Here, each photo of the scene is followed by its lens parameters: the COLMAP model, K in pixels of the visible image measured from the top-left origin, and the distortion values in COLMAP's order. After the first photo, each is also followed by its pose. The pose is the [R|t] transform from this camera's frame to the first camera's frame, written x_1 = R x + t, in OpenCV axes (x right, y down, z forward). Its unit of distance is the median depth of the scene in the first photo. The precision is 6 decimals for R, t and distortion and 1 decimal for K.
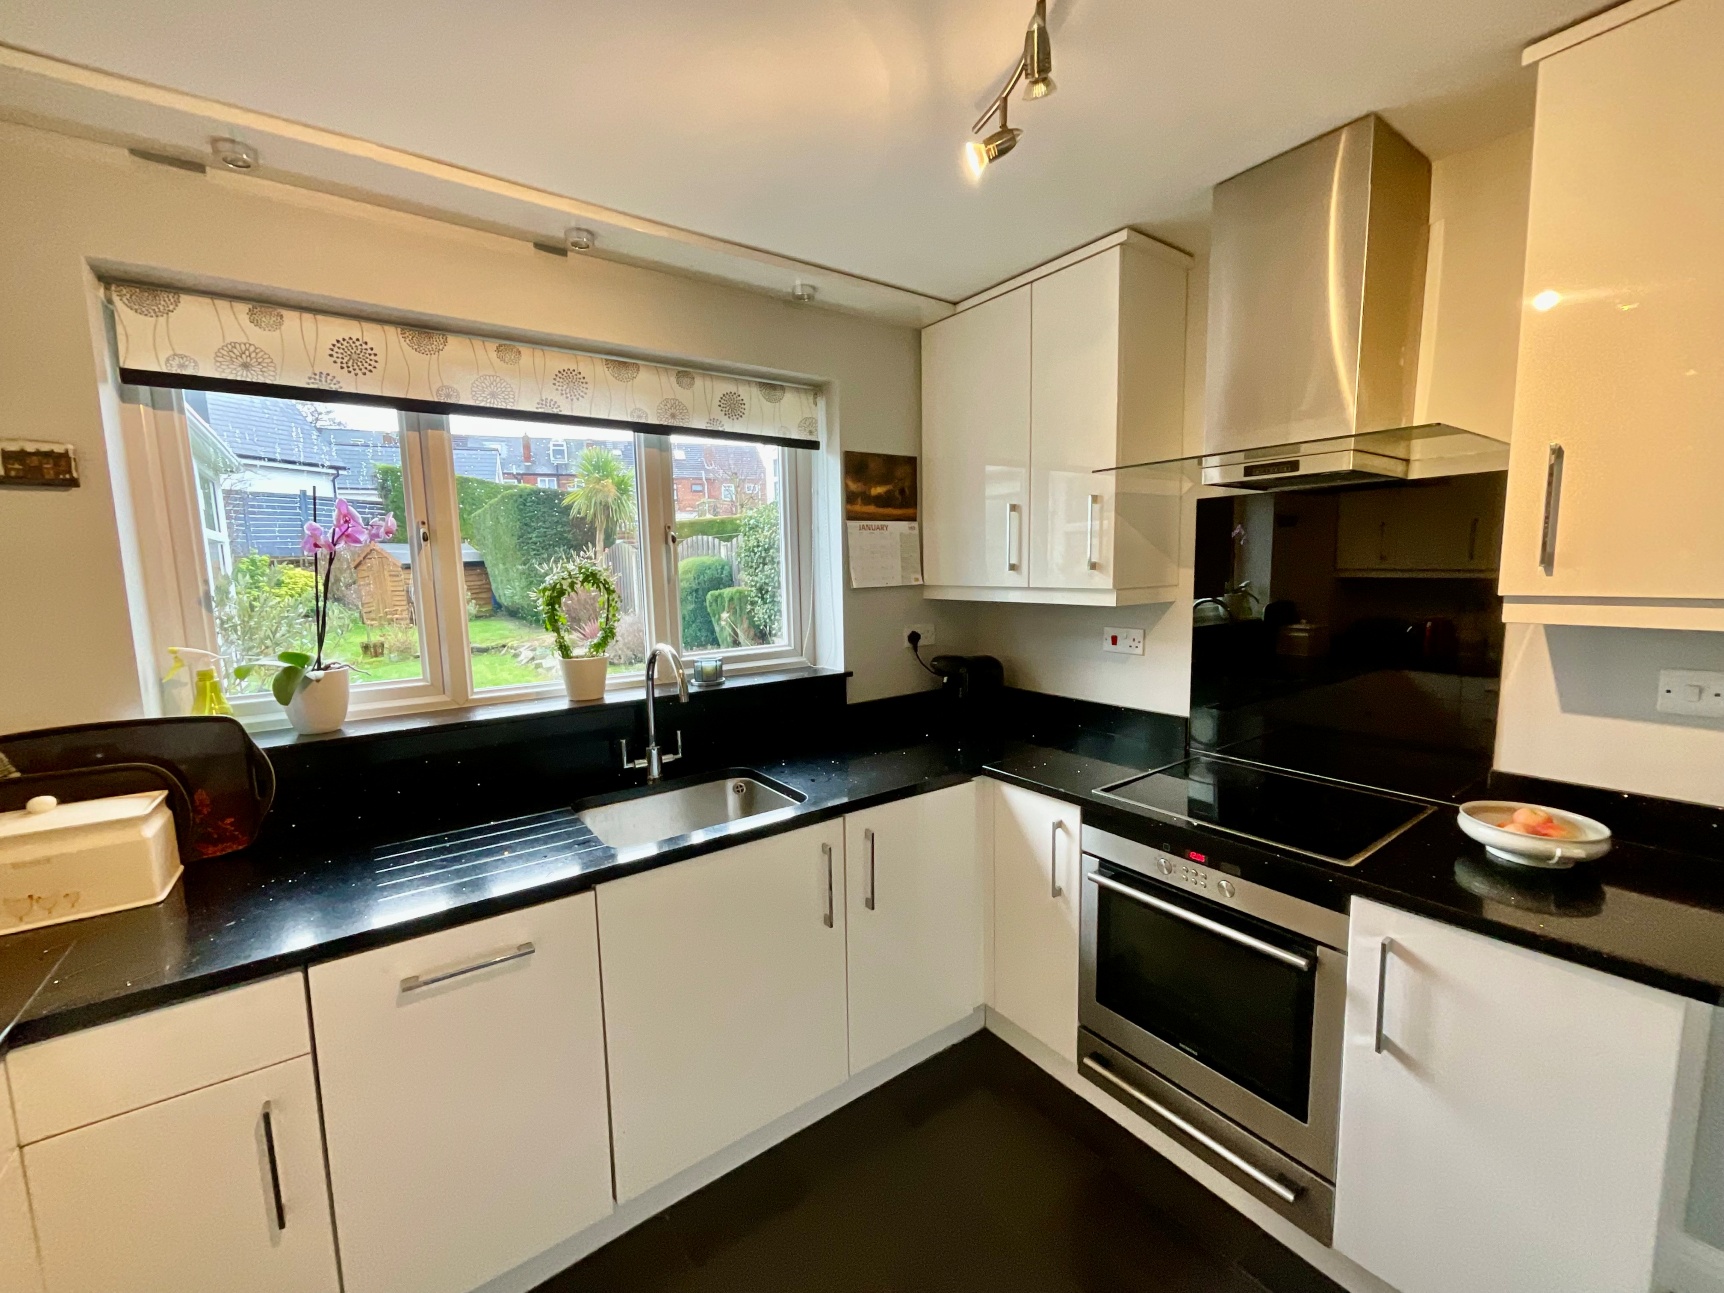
lens RADIAL K [[704.2, 0, 862.7], [0, 704.2, 652.0], [0, 0, 1]] dist [-0.000274, -0.000306]
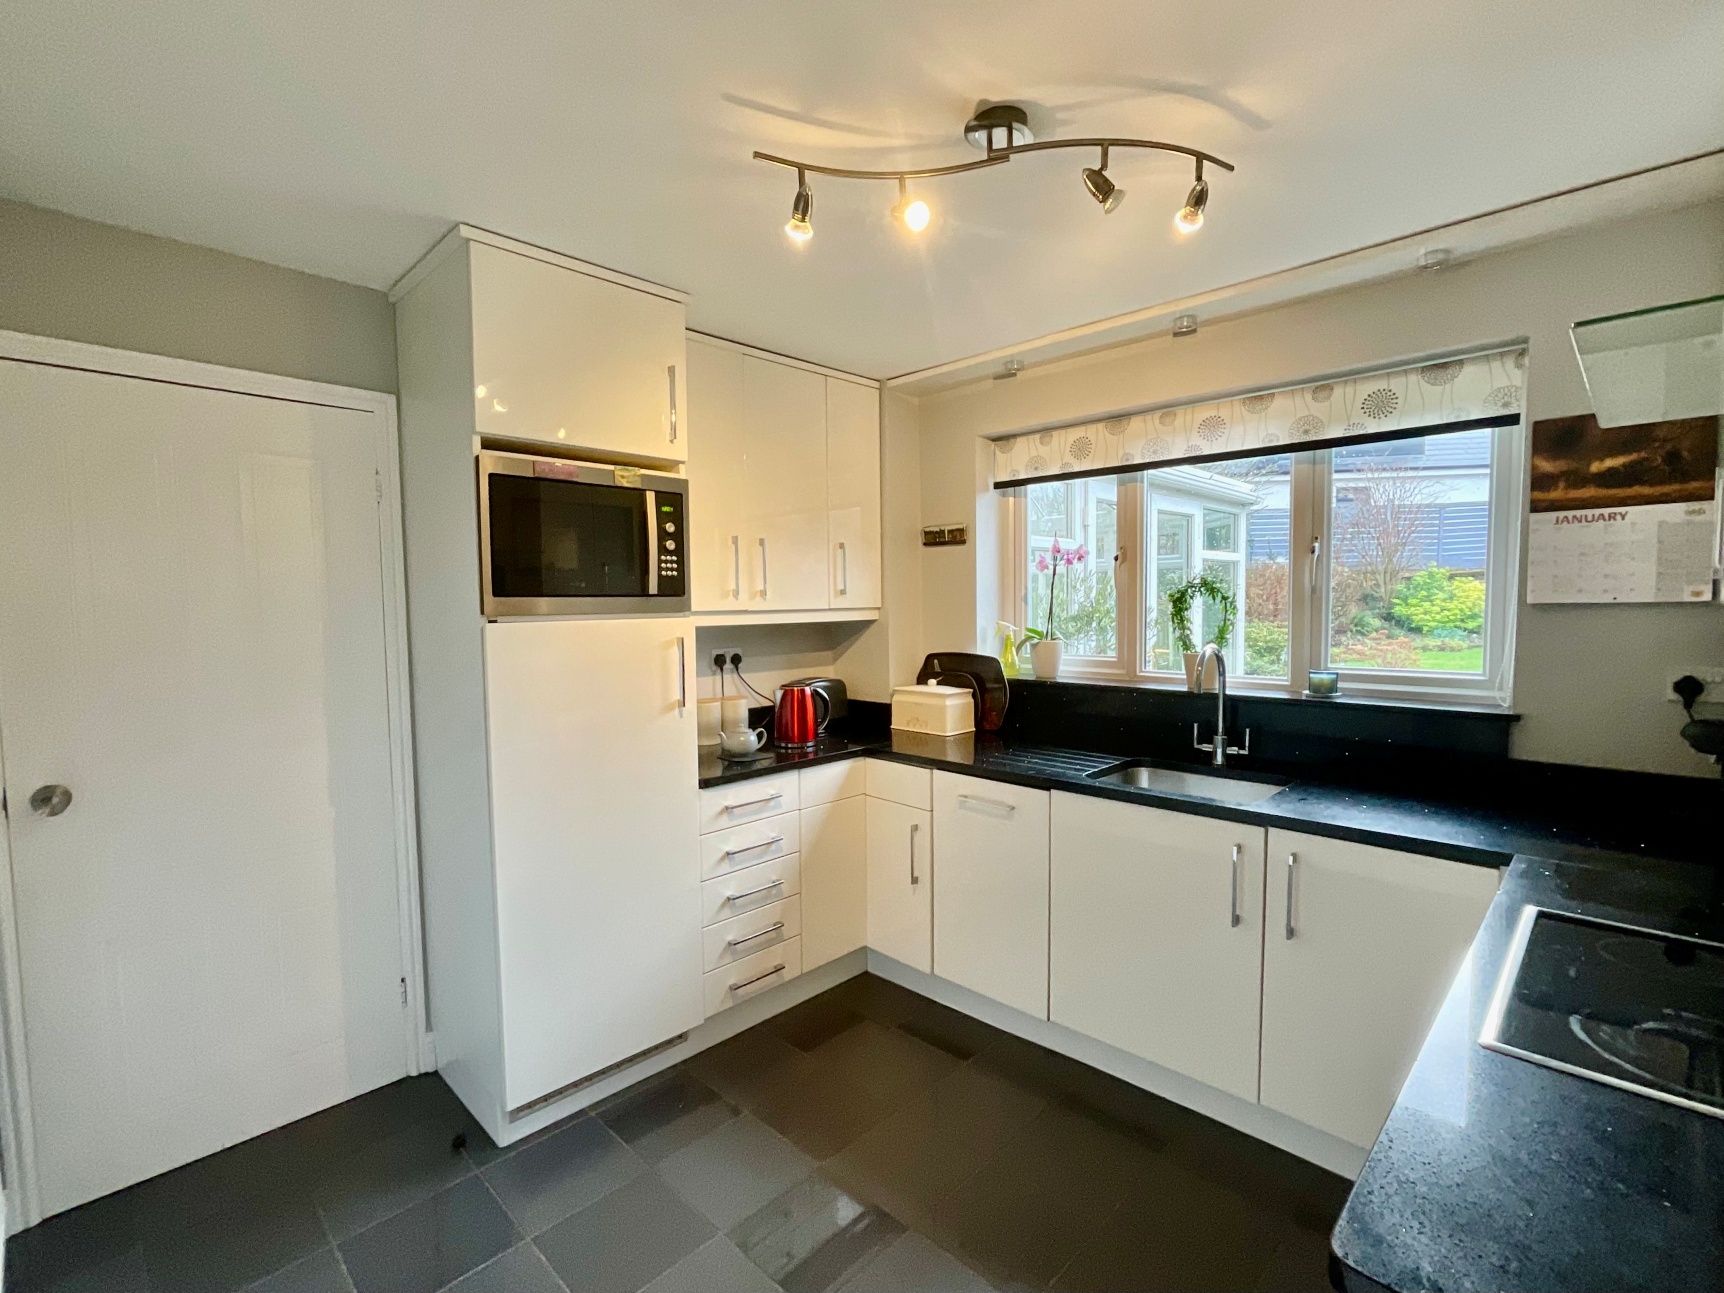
lens RADIAL K [[789.0, 0, 862.7], [0, 789.0, 646.4], [0, 0, 1]] dist [0.003771, 0.000741]
pose [[0.165367, 0.078021, -0.983141, 0.924181], [-0.114132, 0.991682, 0.059501, -0.019836], [0.979606, 0.102368, 0.172896, 0.225862]]
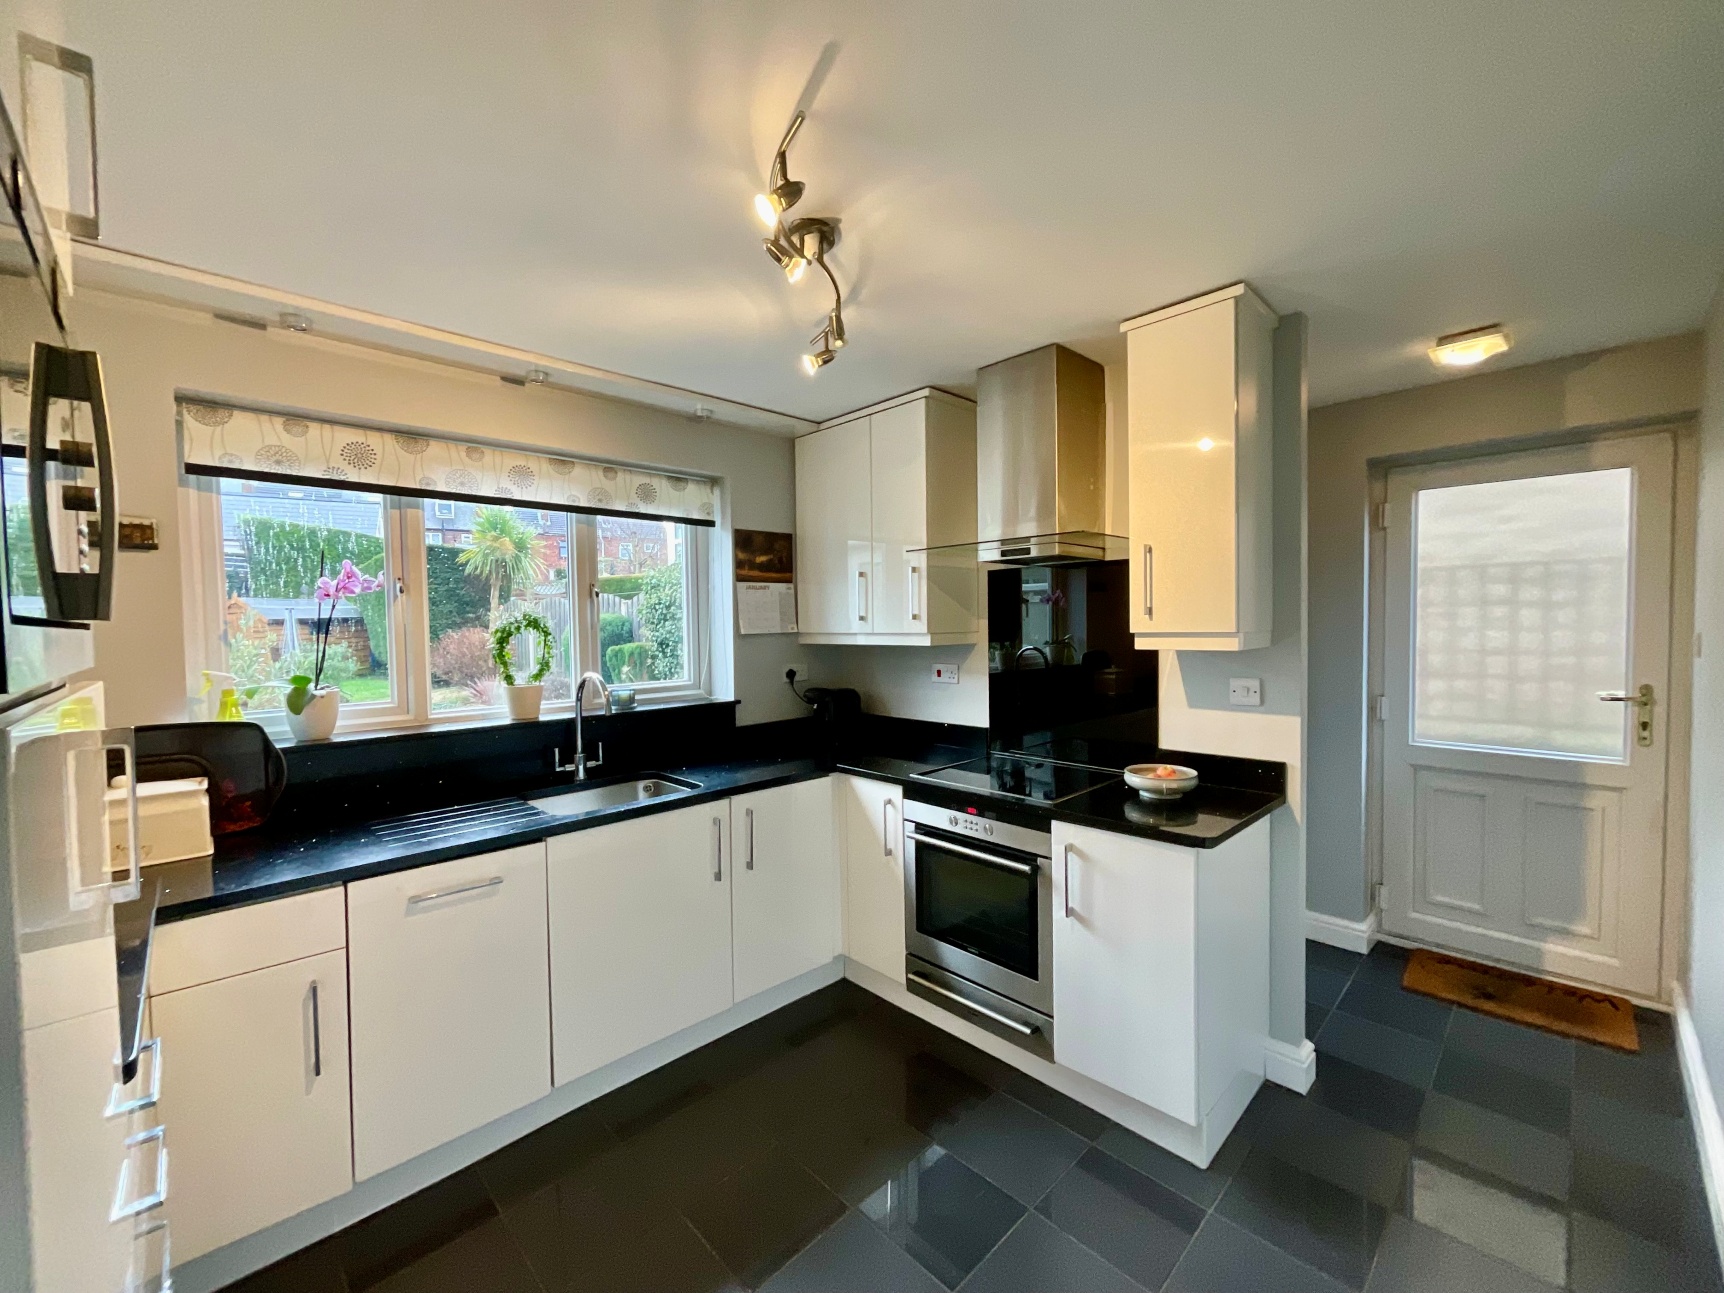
lens RADIAL K [[704.2, 0, 859.9], [0, 704.2, 651.7], [0, 0, 1]] dist [-0.000274, -0.000306]
pose [[0.990841, 0.000988, 0.135032, 0.036253], [0.010574, 0.996335, -0.084885, 0.068617], [-0.134621, 0.085535, 0.987198, -0.380808]]
